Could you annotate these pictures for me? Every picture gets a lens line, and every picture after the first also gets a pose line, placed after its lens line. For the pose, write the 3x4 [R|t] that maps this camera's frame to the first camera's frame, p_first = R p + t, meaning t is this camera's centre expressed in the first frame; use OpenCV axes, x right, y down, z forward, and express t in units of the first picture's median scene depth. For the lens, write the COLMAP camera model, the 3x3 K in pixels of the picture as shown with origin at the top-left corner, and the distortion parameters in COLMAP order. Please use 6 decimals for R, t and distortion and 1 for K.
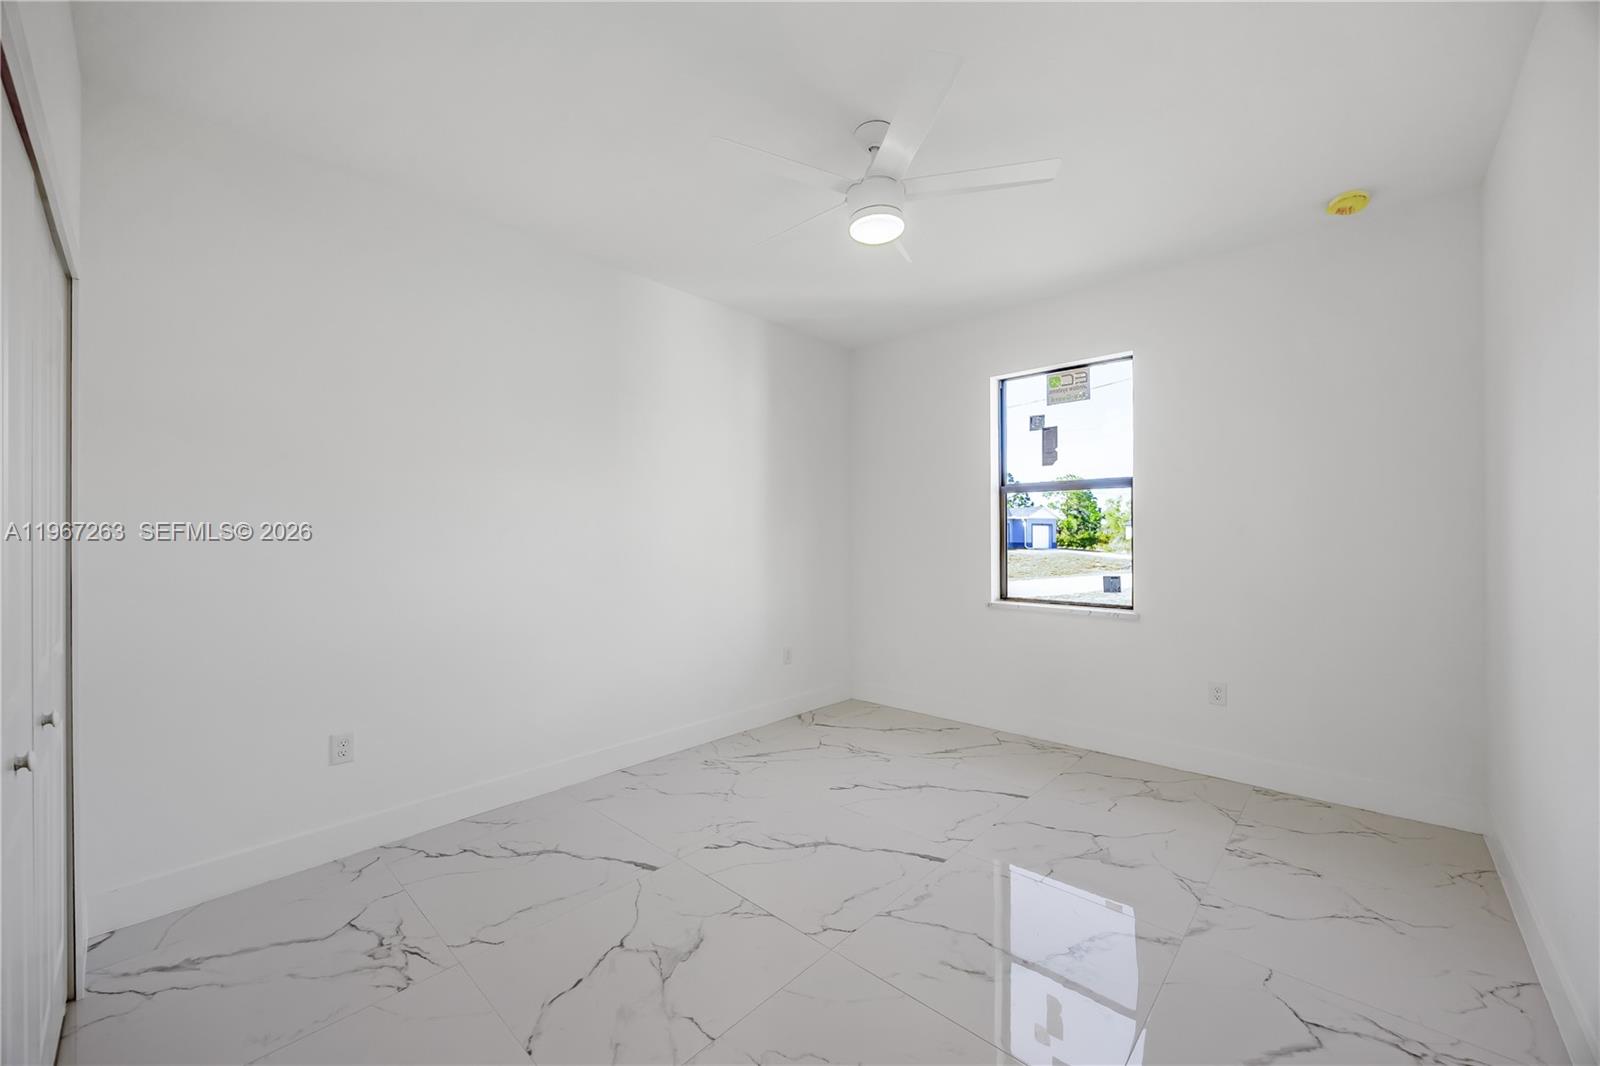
lens RADIAL K [[610.9, 0, 800.0], [0, 610.9, 533.0], [0, 0, 1]] dist [-0.000046, -0.000001]
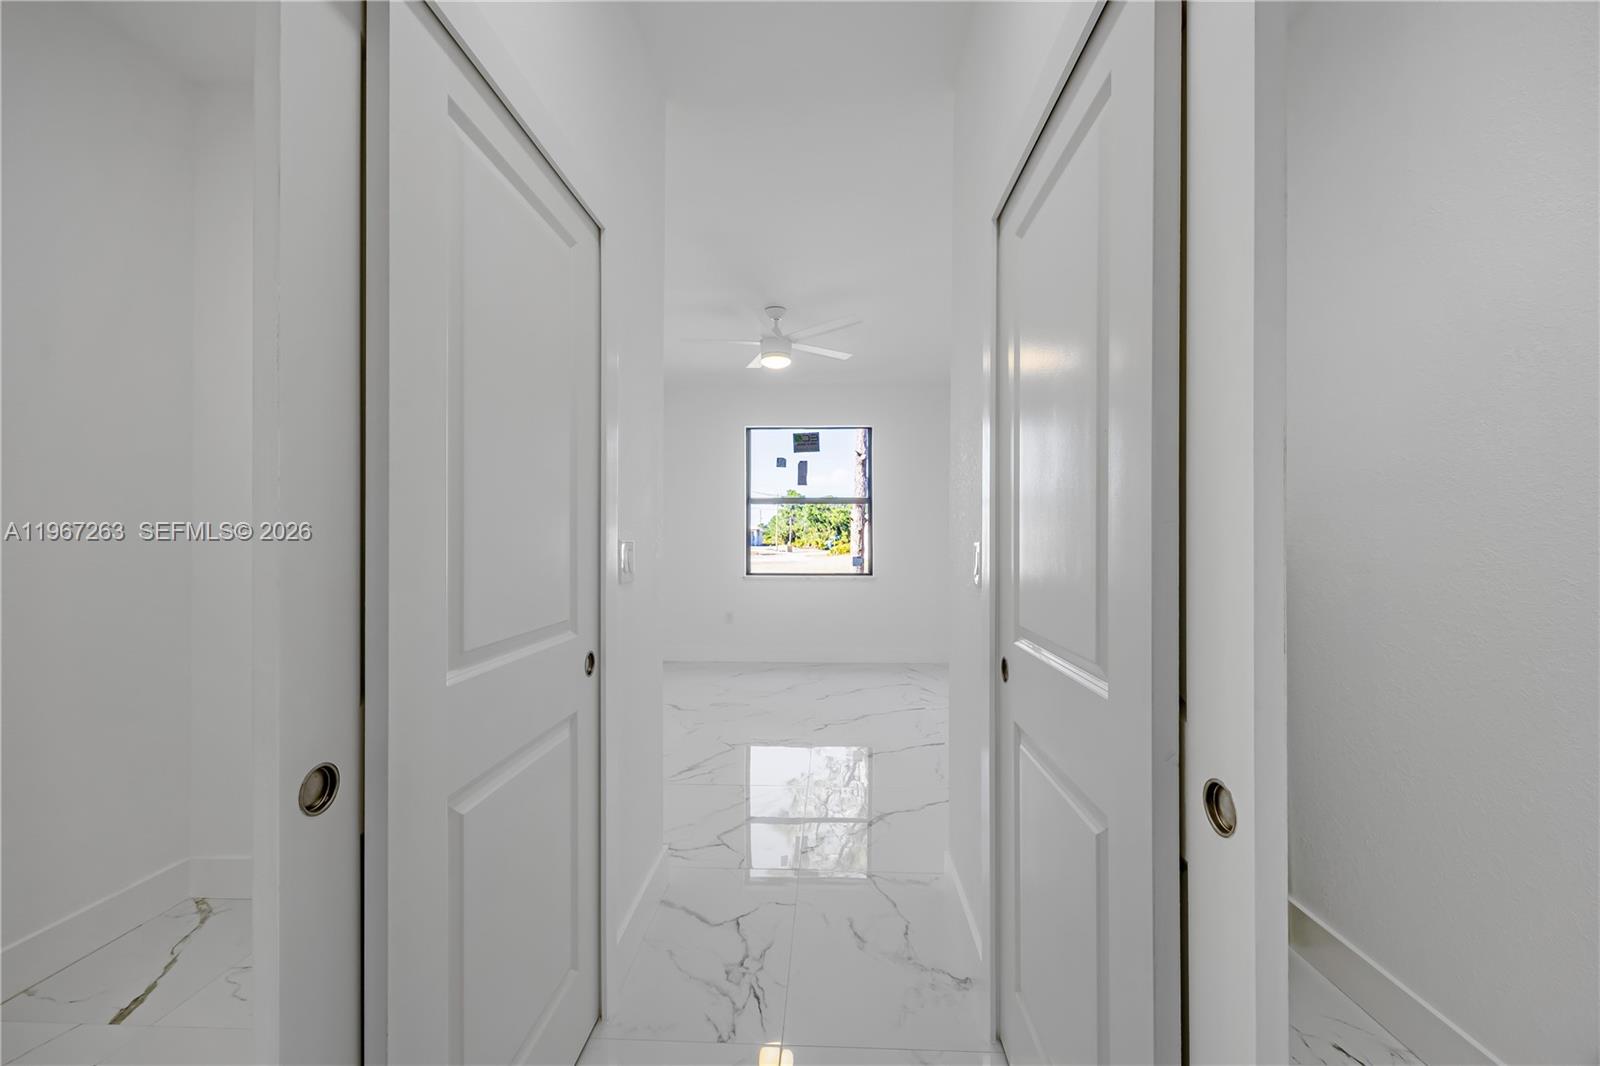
lens RADIAL K [[610.9, 0, 800.0], [0, 610.9, 533.0], [0, 0, 1]] dist [-0.000046, -0.000001]
pose [[0.778129, 0.003243, 0.628096, -0.628445], [-0.002255, 0.999995, -0.002369, 0.011685], [-0.628101, 0.000427, 0.778132, -0.304603]]
